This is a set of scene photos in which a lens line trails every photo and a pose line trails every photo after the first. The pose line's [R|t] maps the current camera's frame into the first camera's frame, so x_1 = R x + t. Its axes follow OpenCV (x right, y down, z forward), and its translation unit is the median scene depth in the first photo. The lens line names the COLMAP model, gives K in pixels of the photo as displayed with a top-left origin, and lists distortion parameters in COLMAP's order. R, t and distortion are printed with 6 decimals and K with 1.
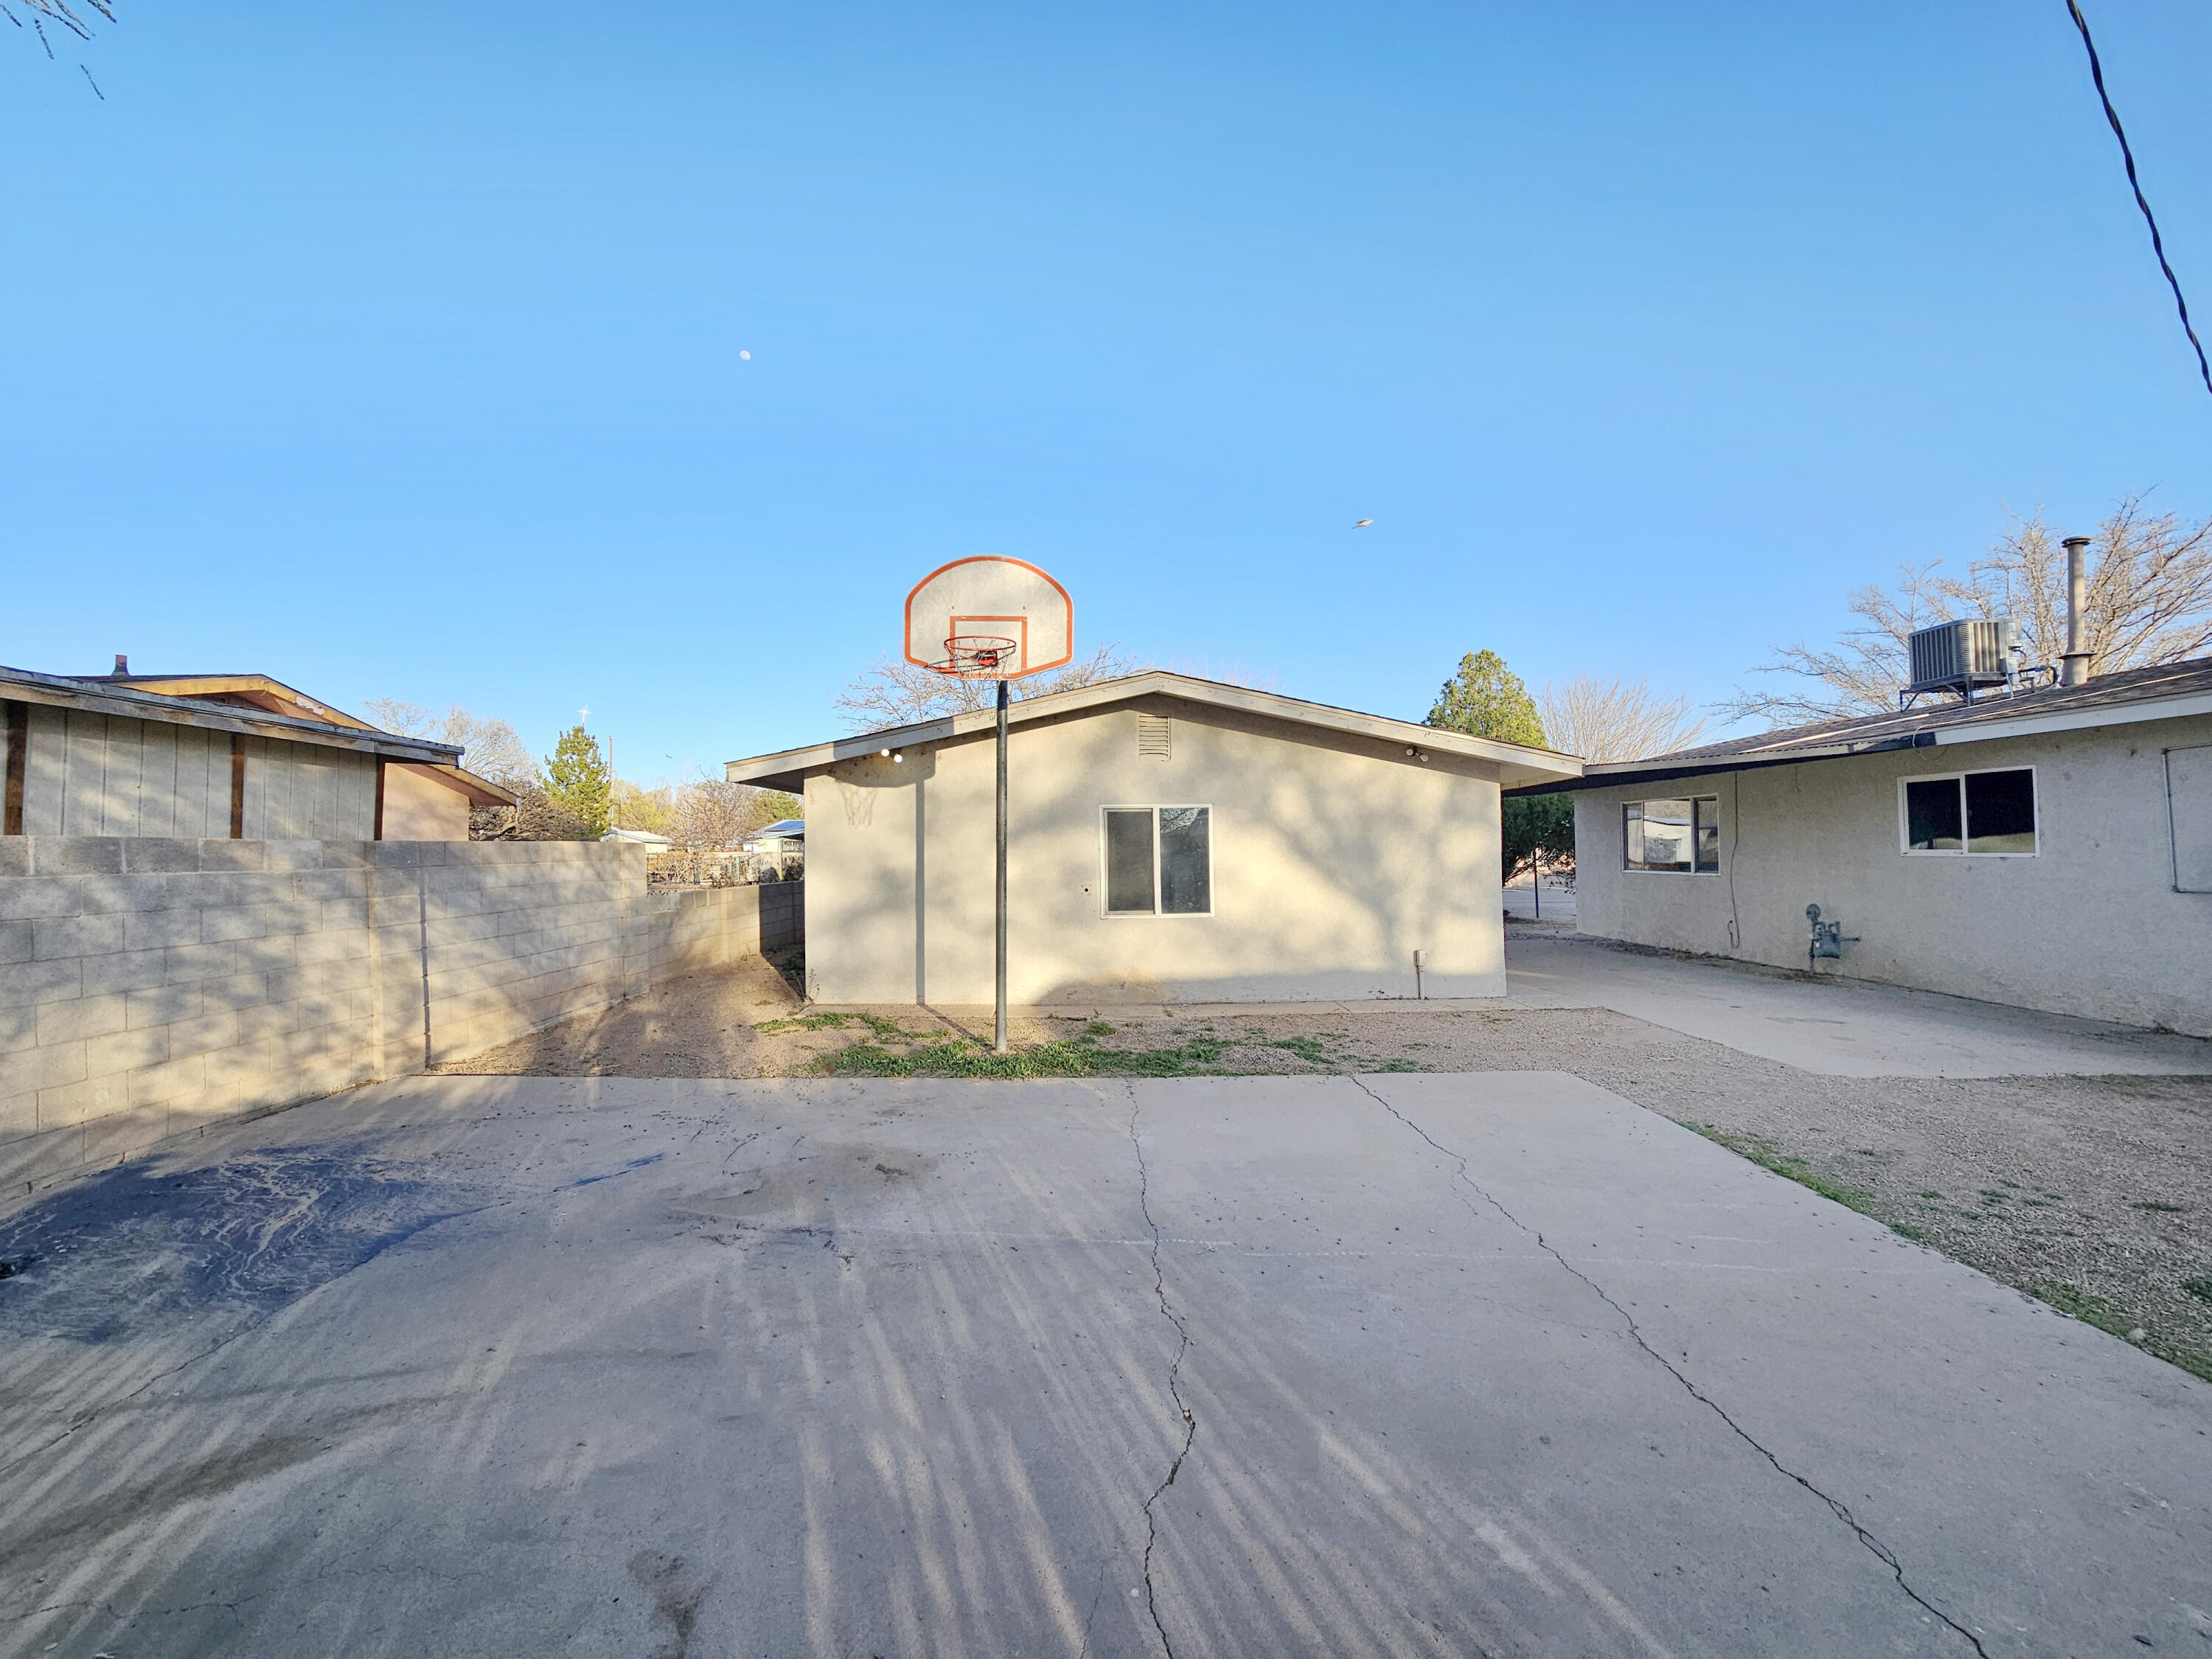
lens RADIAL K [[908.3, 0, 1100.0], [0, 908.3, 825.1], [0, 0, 1]] dist [-0.001074, 0.000599]
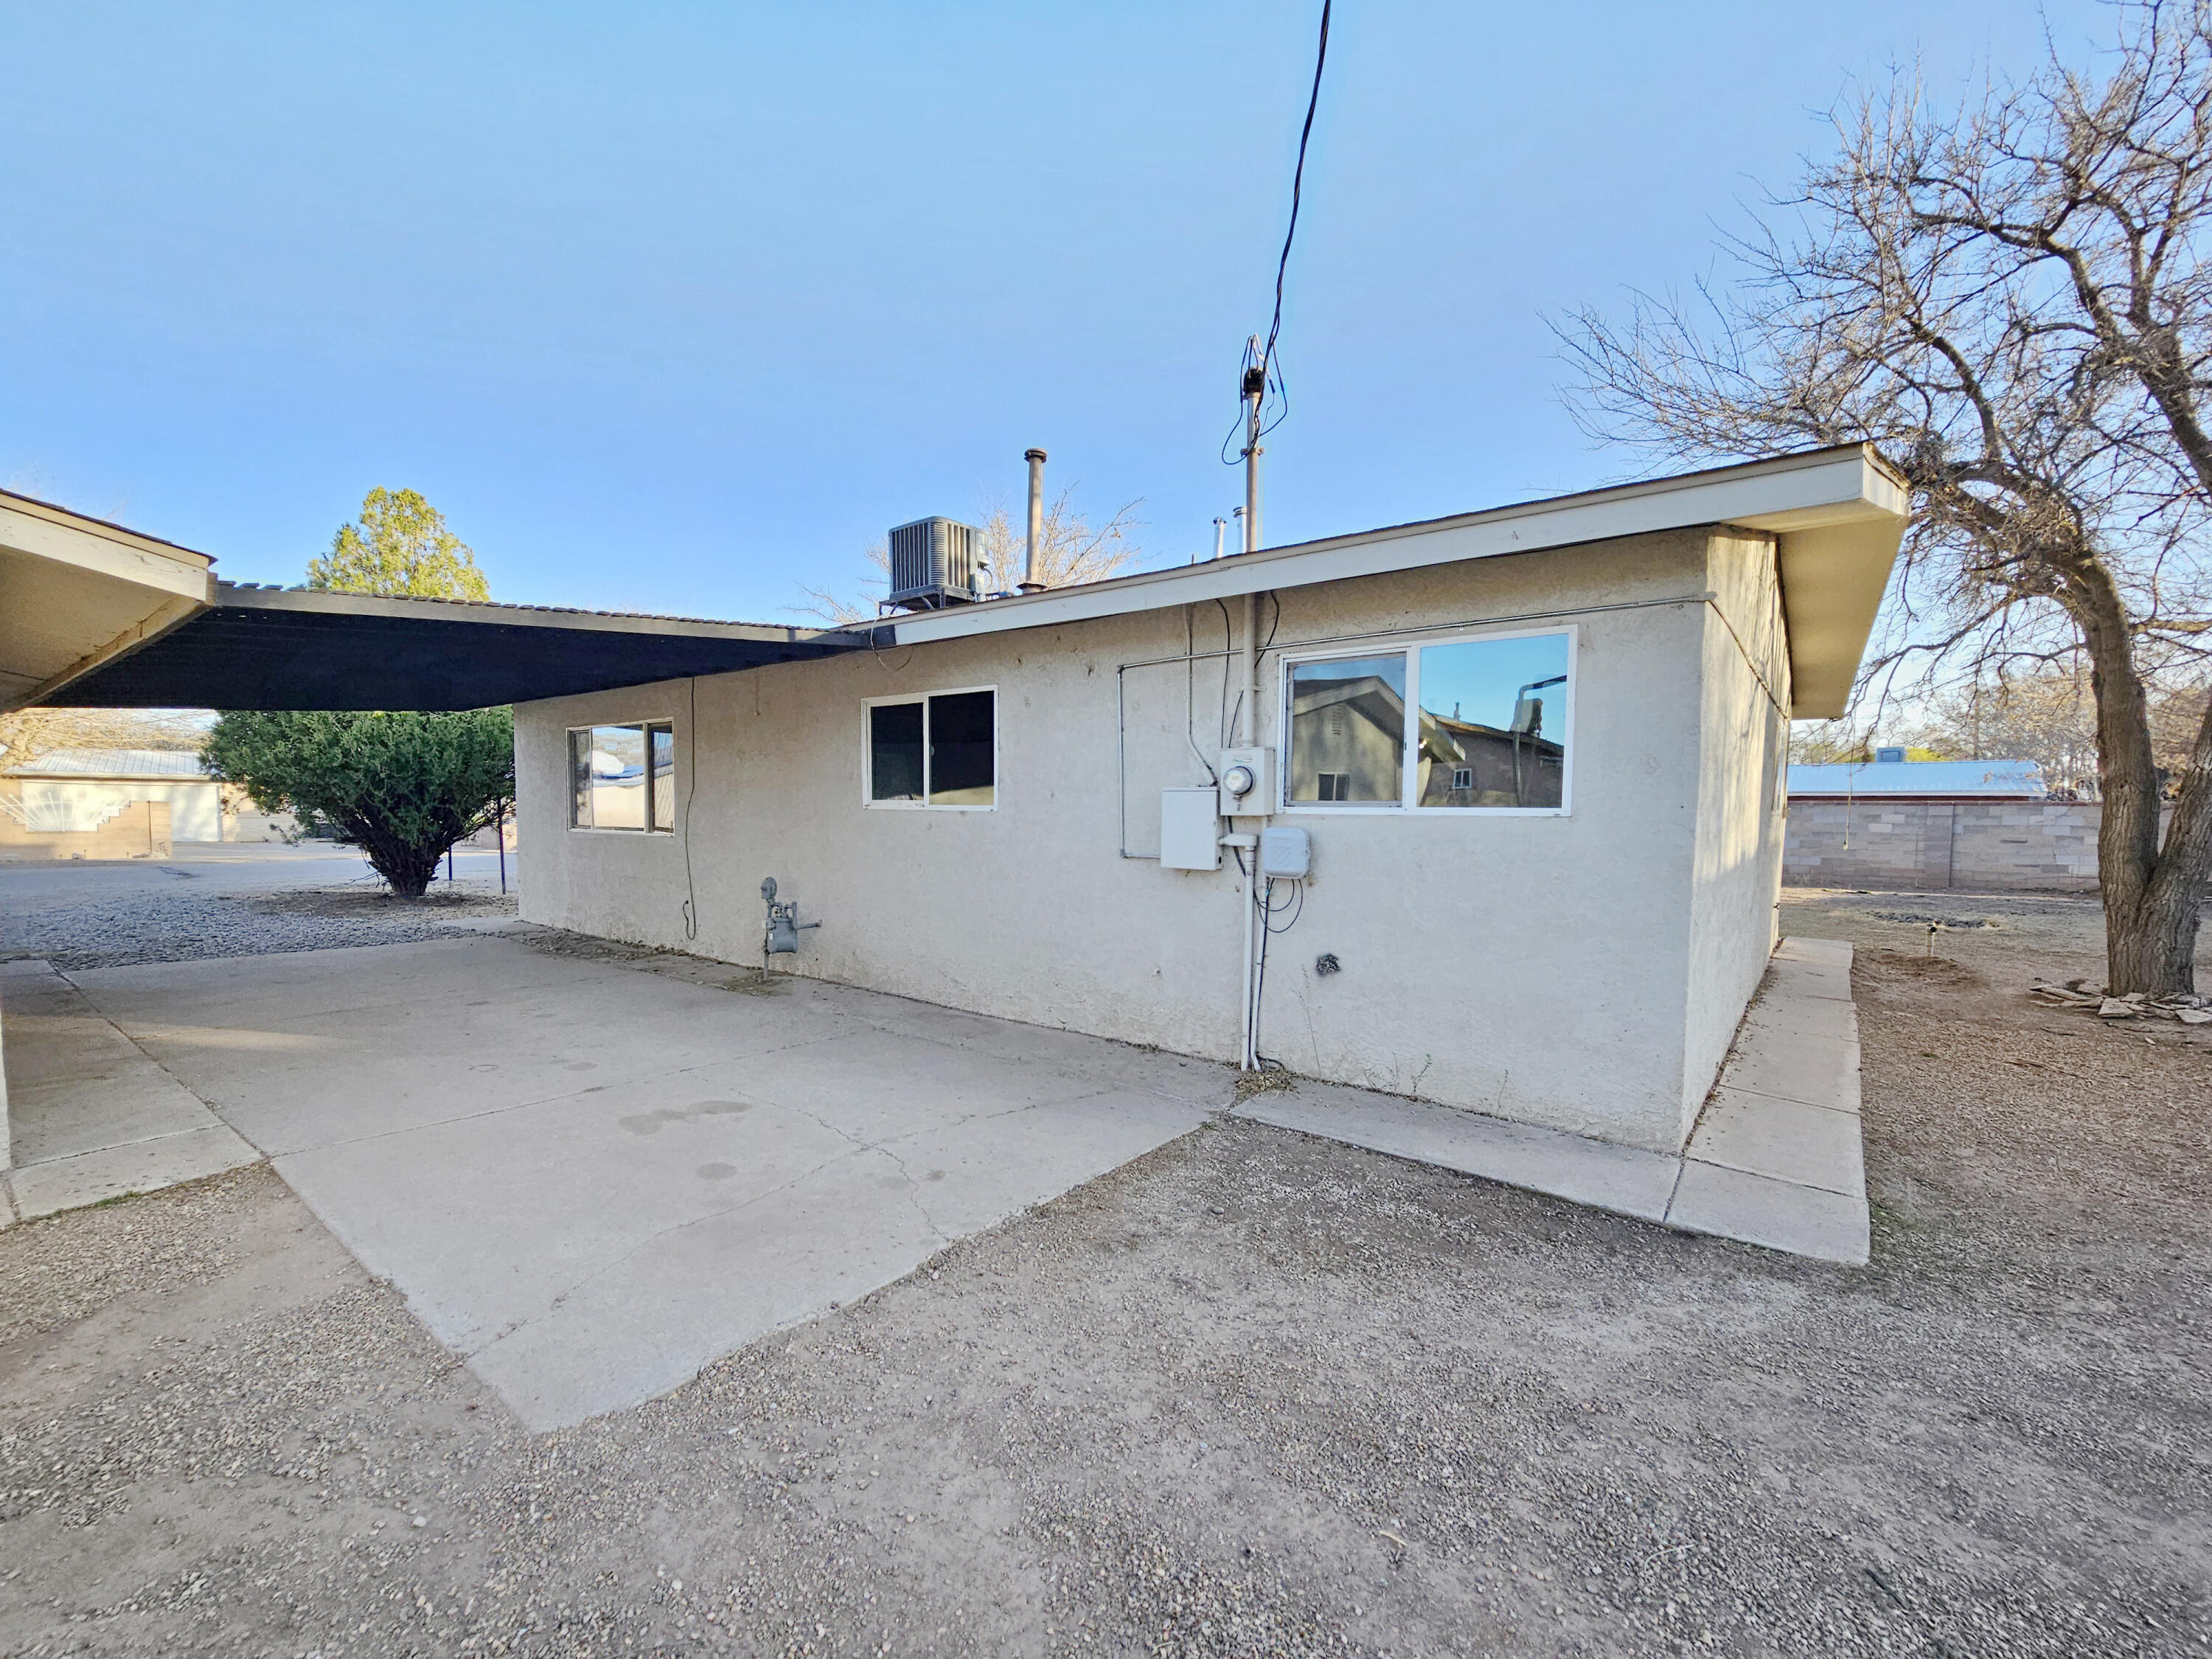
lens RADIAL K [[908.3, 0, 1100.0], [0, 908.3, 825.1], [0, 0, 1]] dist [-0.001074, 0.000599]
pose [[0.607038, -0.010141, 0.794608, 0.397741], [-0.031644, 0.998817, 0.036921, 0.013145], [-0.794043, -0.047557, 0.605999, 0.387950]]
